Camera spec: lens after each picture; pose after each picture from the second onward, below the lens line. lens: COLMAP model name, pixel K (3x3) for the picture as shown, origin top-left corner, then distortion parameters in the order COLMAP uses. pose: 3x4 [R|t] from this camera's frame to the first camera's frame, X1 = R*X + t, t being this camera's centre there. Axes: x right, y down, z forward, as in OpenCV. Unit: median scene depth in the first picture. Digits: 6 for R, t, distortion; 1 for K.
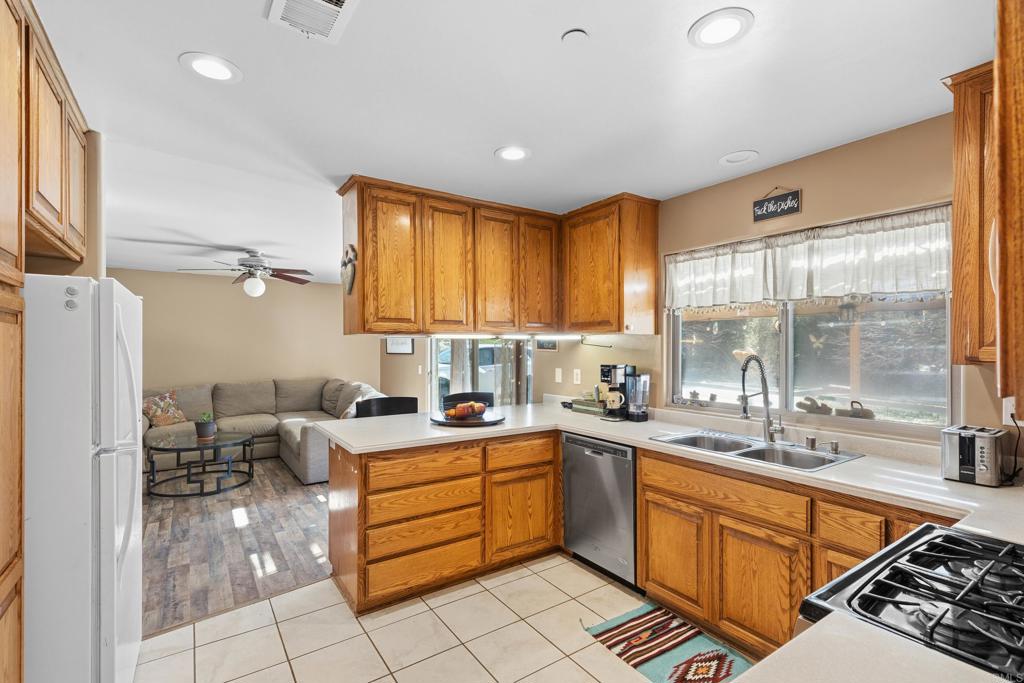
lens RADIAL K [[474.3, 0, 512.0], [0, 474.3, 341.5], [0, 0, 1]] dist [0.004262, -0.000197]
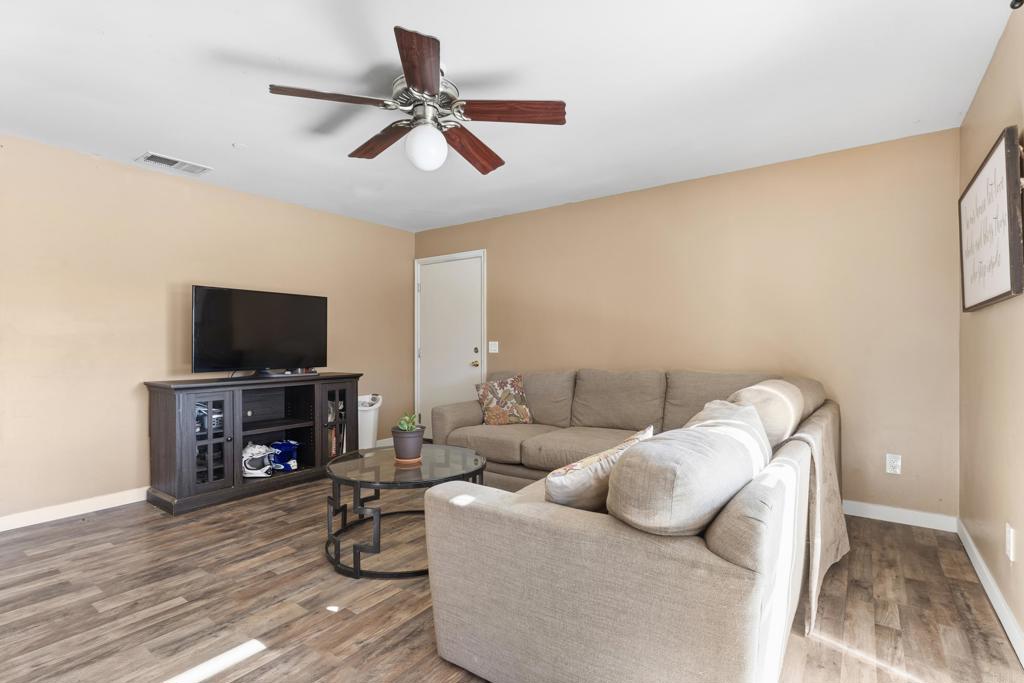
lens RADIAL K [[486.4, 0, 512.0], [0, 486.4, 341.5], [0, 0, 1]] dist [-0.003664, -0.000999]
pose [[0.336493, -0.002077, -0.941684, -0.132541], [0.005720, 0.999984, -0.000162, 0.116912], [0.941669, -0.005332, 0.336499, 1.584360]]
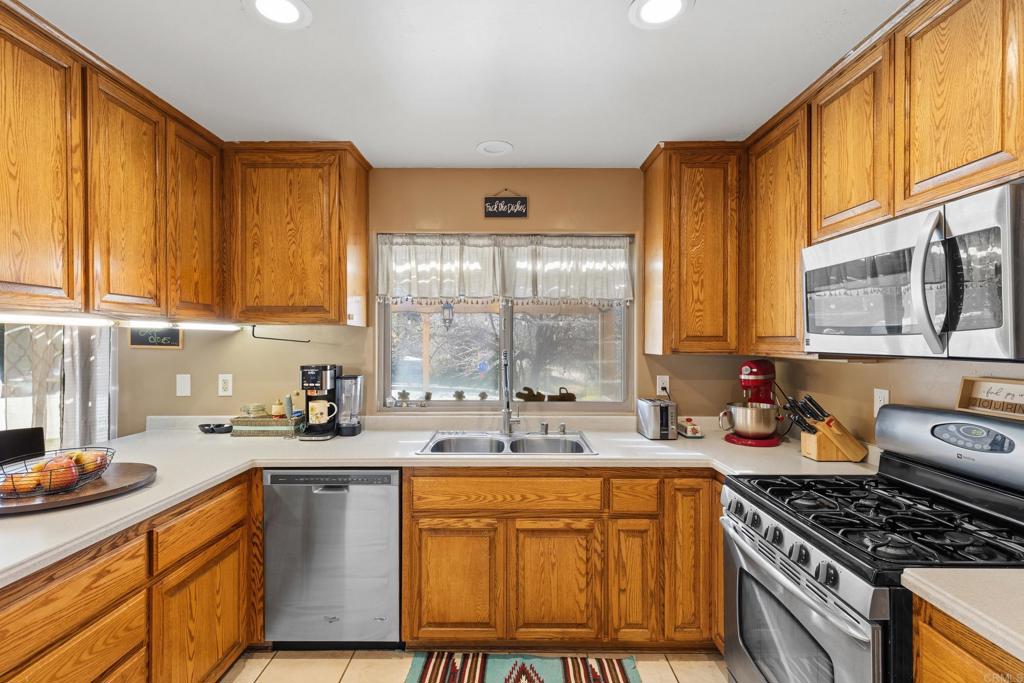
lens RADIAL K [[469.7, 0, 514.8], [0, 469.7, 338.5], [0, 0, 1]] dist [0.007518, -0.000703]
pose [[0.561650, 0.005573, 0.827356, -0.263174], [-0.009464, 0.999955, -0.000311, 0.004158], [-0.827321, -0.007655, 0.561677, 0.368926]]
